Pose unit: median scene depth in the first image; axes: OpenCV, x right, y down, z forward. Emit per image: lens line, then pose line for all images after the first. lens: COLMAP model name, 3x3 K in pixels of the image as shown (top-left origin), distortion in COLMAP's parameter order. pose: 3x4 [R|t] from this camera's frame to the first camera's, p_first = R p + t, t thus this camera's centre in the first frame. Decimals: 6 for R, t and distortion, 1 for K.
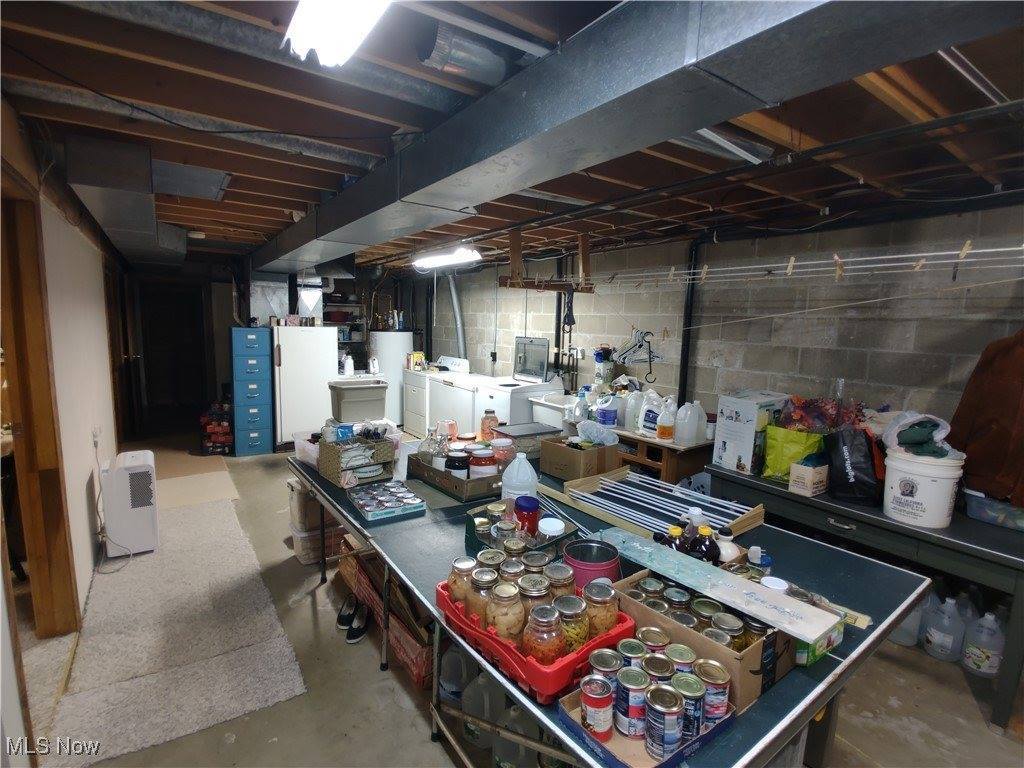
lens RADIAL K [[500.5, 0, 516.5], [0, 500.5, 386.7], [0, 0, 1]] dist [-0.006973, -0.001565]
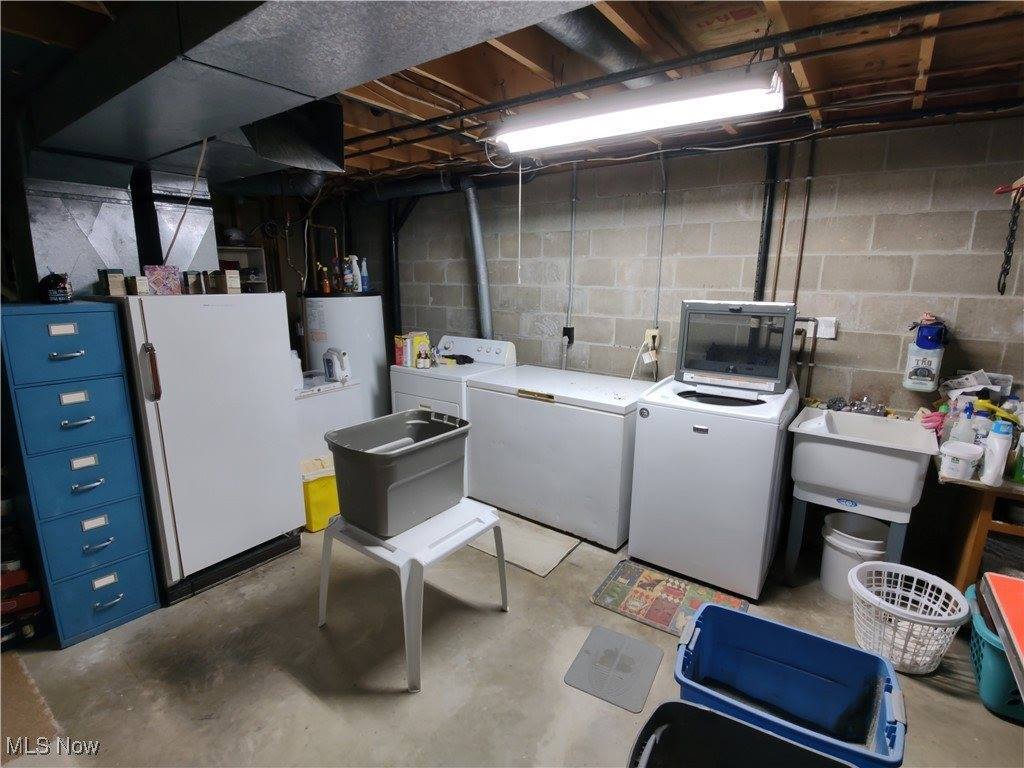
lens RADIAL K [[500.5, 0, 508.5], [0, 500.5, 383.7], [0, 0, 1]] dist [-0.006973, -0.001565]
pose [[0.946443, -0.090496, 0.309928, -0.313961], [0.063064, 0.993242, 0.097437, -0.069696], [-0.316651, -0.072673, 0.945754, 0.513528]]
